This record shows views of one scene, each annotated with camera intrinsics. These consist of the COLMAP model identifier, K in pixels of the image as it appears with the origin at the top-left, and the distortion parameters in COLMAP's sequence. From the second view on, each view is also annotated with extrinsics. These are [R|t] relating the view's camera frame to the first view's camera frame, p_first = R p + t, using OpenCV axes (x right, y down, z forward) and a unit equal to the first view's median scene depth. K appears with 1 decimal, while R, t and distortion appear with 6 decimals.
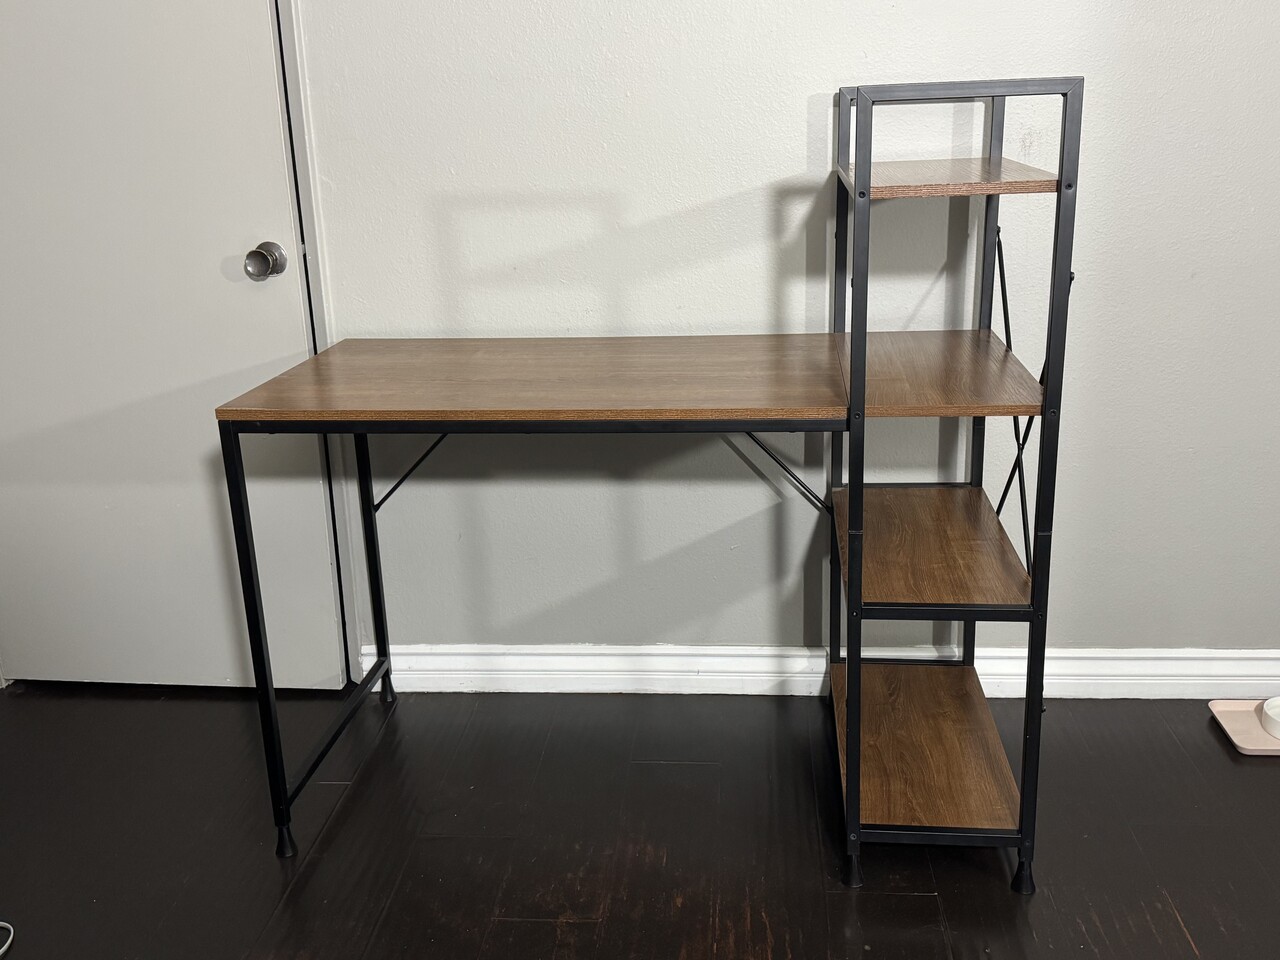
lens RADIAL K [[1246.5, 0, 639.4], [0, 1246.5, 476.2], [0, 0, 1]] dist [0.052345, 0.000000]
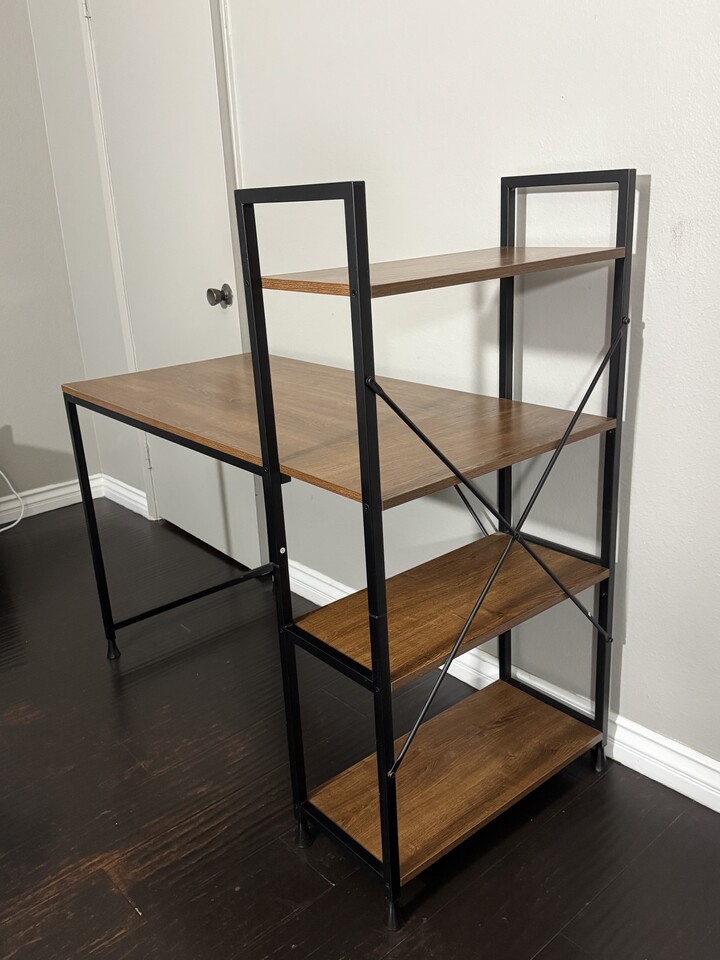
lens RADIAL K [[842.6, 0, 359.4], [0, 842.6, 484.2], [0, 0, 1]] dist [0.020134, -0.018984]
pose [[0.723517, 0.223656, -0.653071, 0.594153], [-0.174916, 0.974582, 0.139980, -0.126672], [0.667778, 0.012955, 0.744247, 0.363488]]
